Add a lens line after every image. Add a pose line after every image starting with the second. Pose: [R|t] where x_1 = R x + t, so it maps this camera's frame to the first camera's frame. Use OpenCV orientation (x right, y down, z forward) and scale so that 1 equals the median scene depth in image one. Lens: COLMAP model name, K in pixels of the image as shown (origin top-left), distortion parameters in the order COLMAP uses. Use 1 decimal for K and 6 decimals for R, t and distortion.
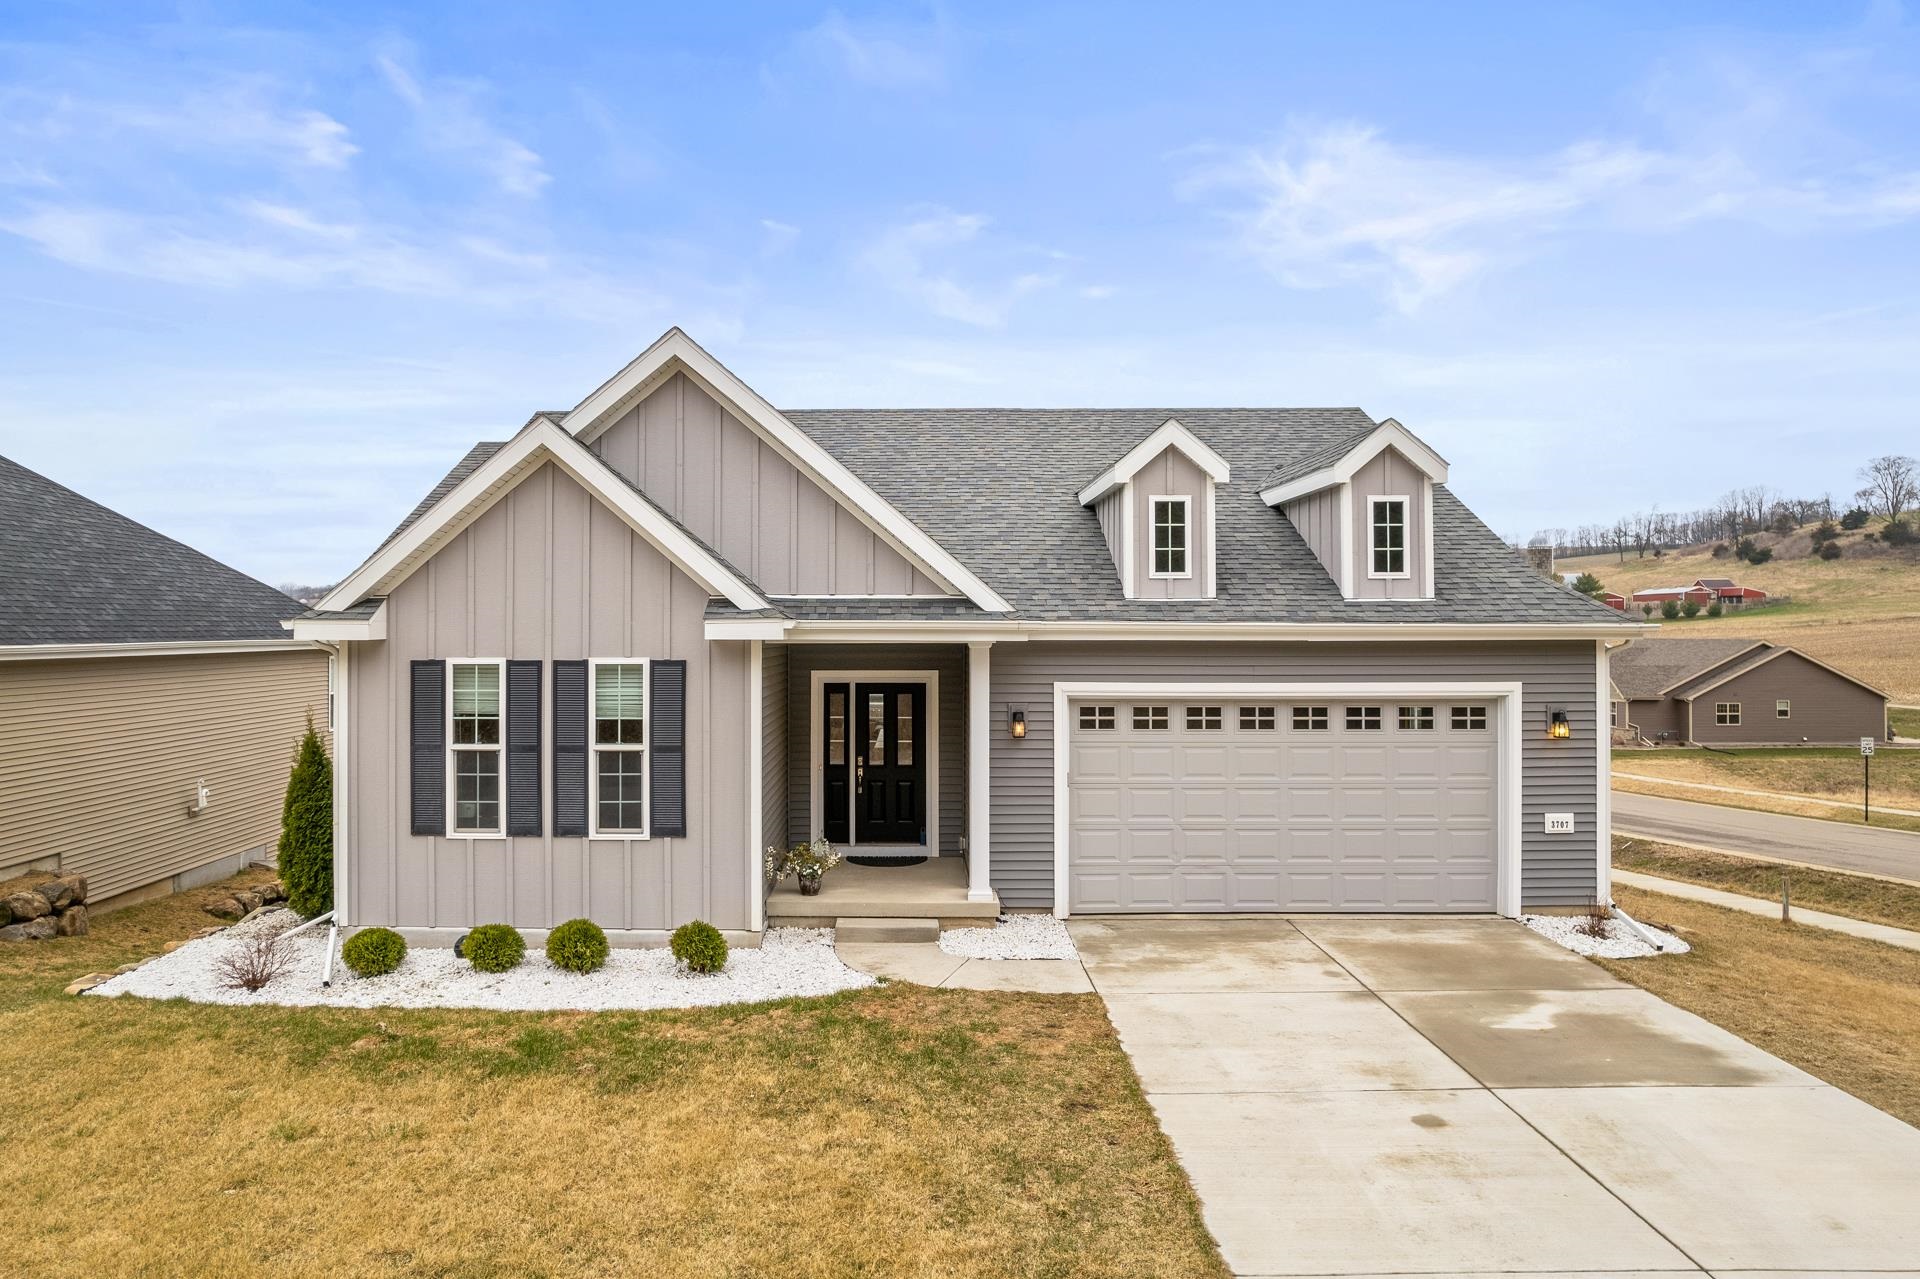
lens RADIAL K [[1246.1, 0, 900.7], [0, 1246.1, 629.8], [0, 0, 1]] dist [-0.039829, -0.000326]
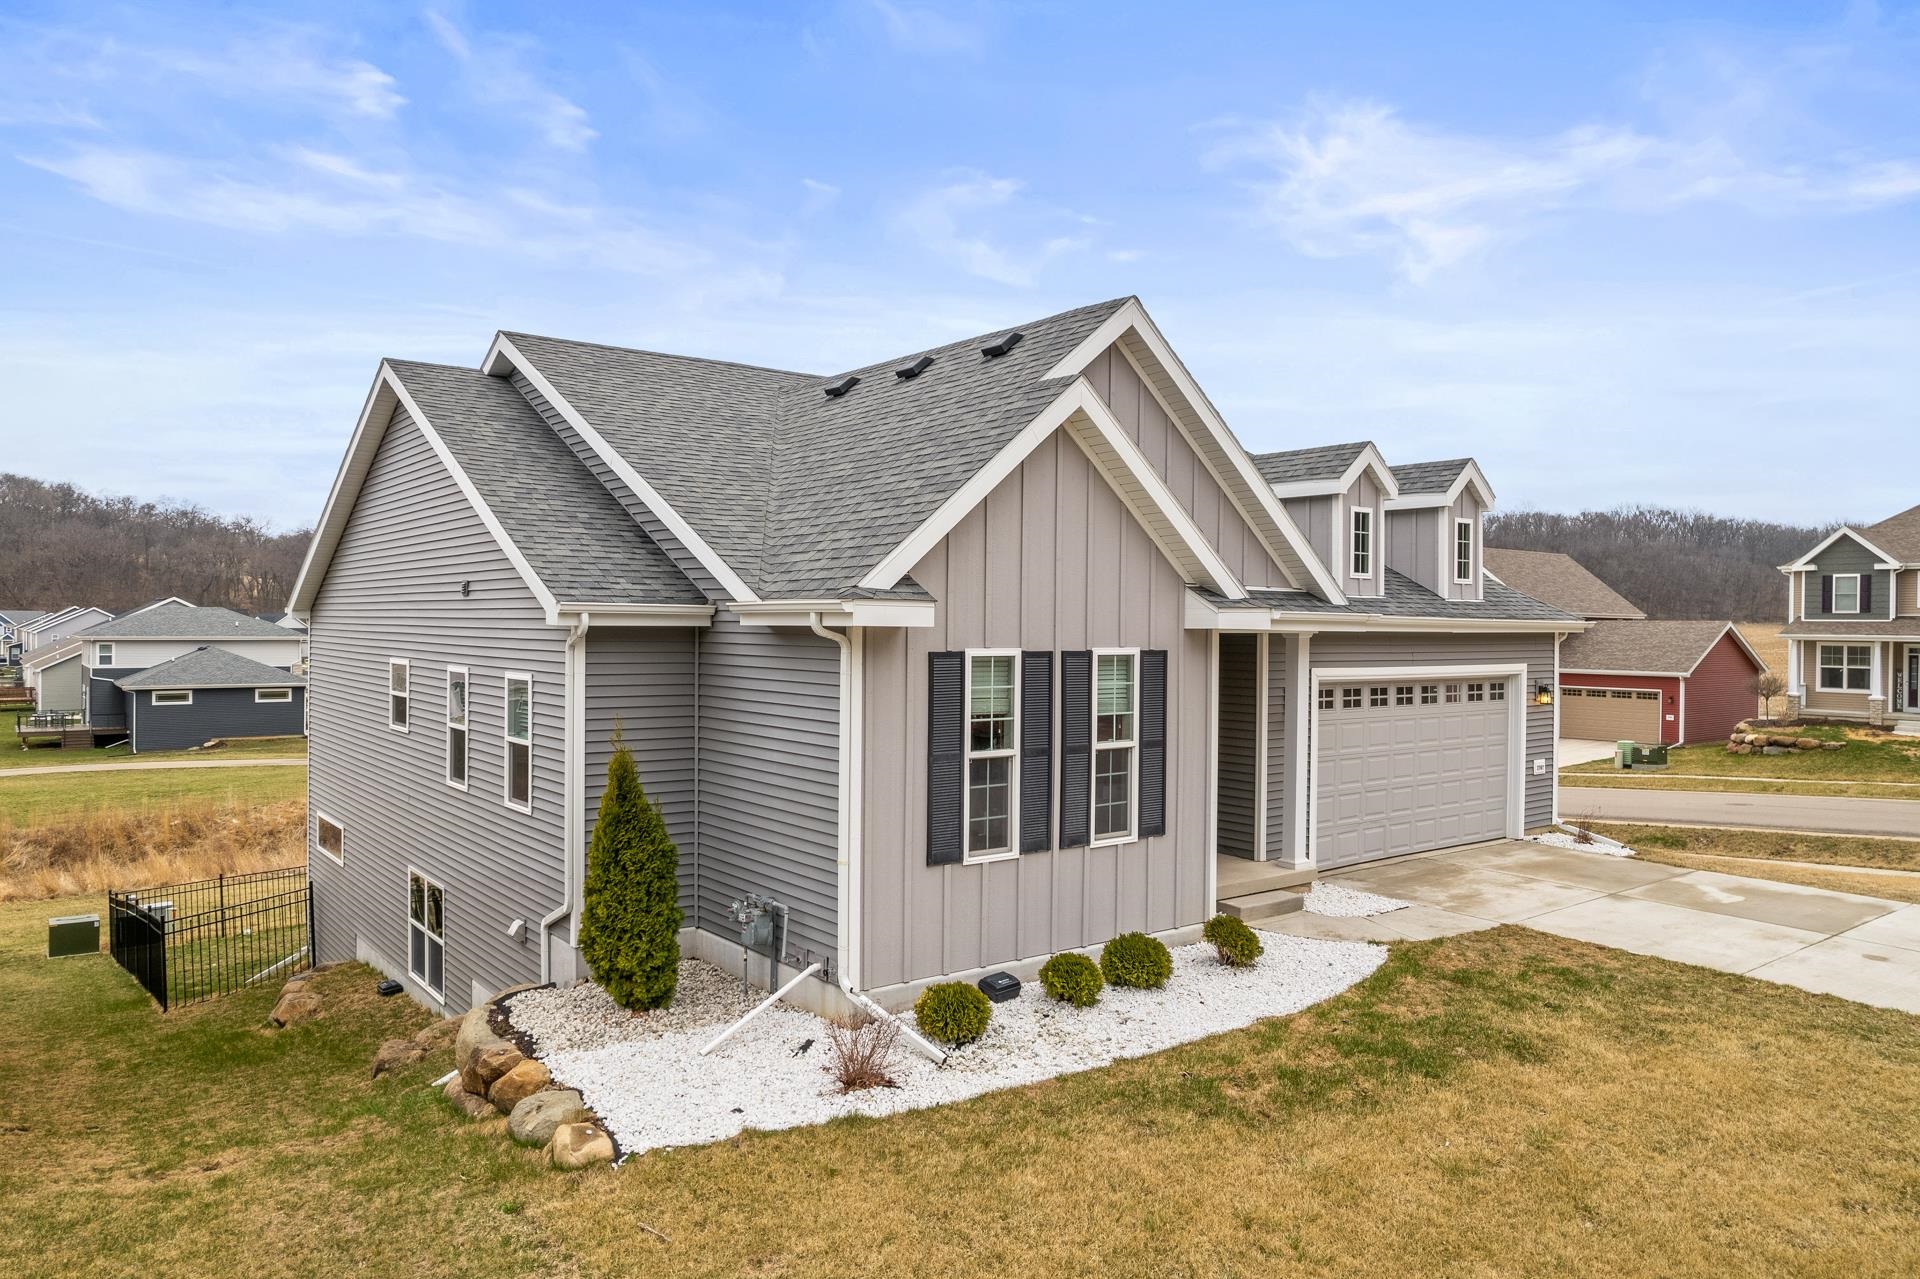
lens RADIAL K [[1268.9, 0, 996.1], [0, 1268.9, 637.4], [0, 0, 1]] dist [-0.006164, 0.001806]
pose [[0.767948, 0.001617, 0.640510, -0.896306], [-0.012175, 0.999853, 0.012073, 0.004455], [-0.640396, -0.017070, 0.767855, 0.332340]]
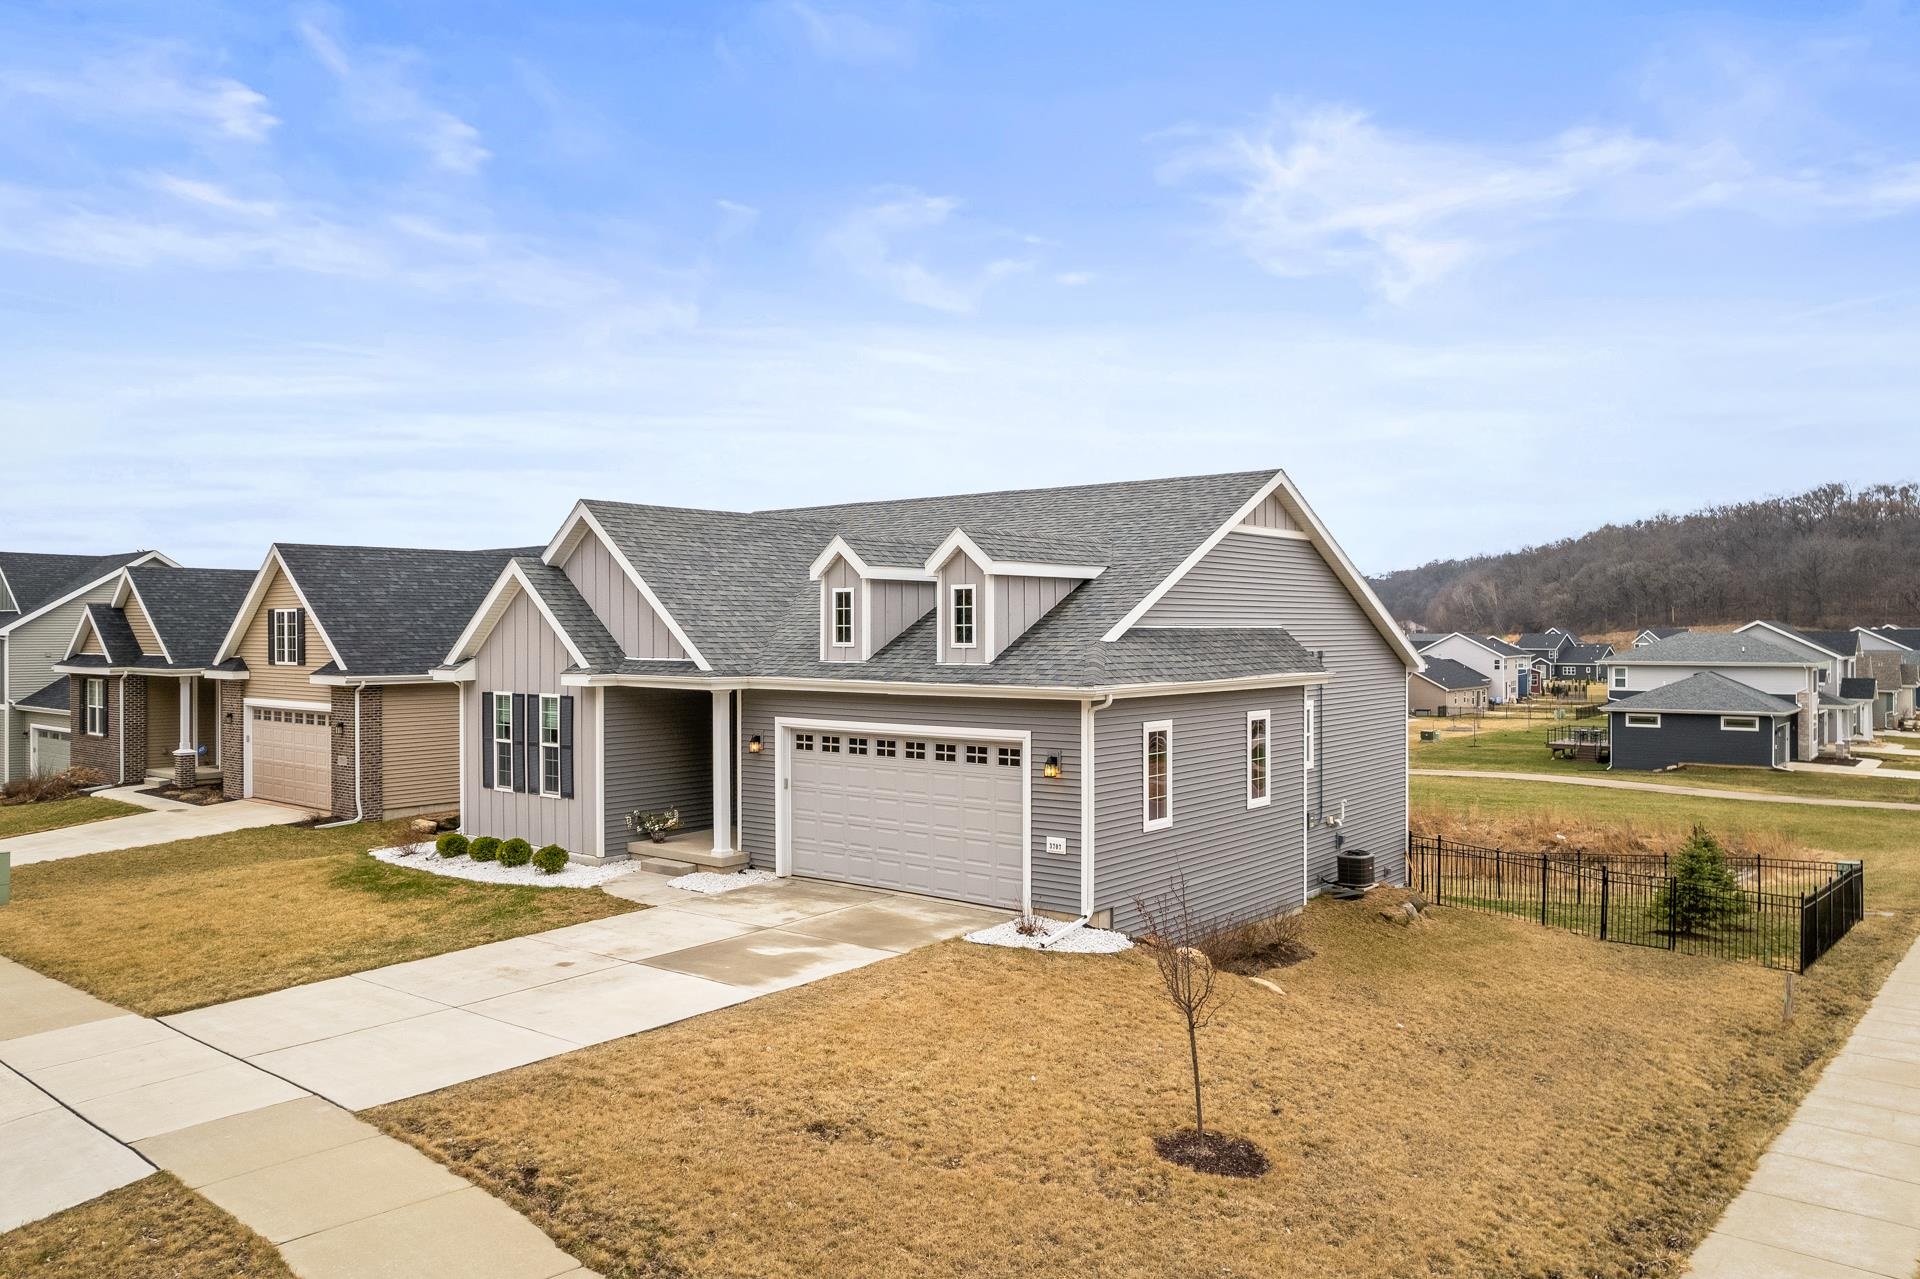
lens RADIAL K [[1406.6, 0, 960.0], [0, 1406.6, 639.5], [0, 0, 1]] dist [-0.000857, 0.001977]
pose [[0.782669, 0.003892, -0.622426, 1.452849], [0.003084, 0.999944, 0.010130, -0.071834], [0.622430, -0.009848, 0.782613, -0.188894]]
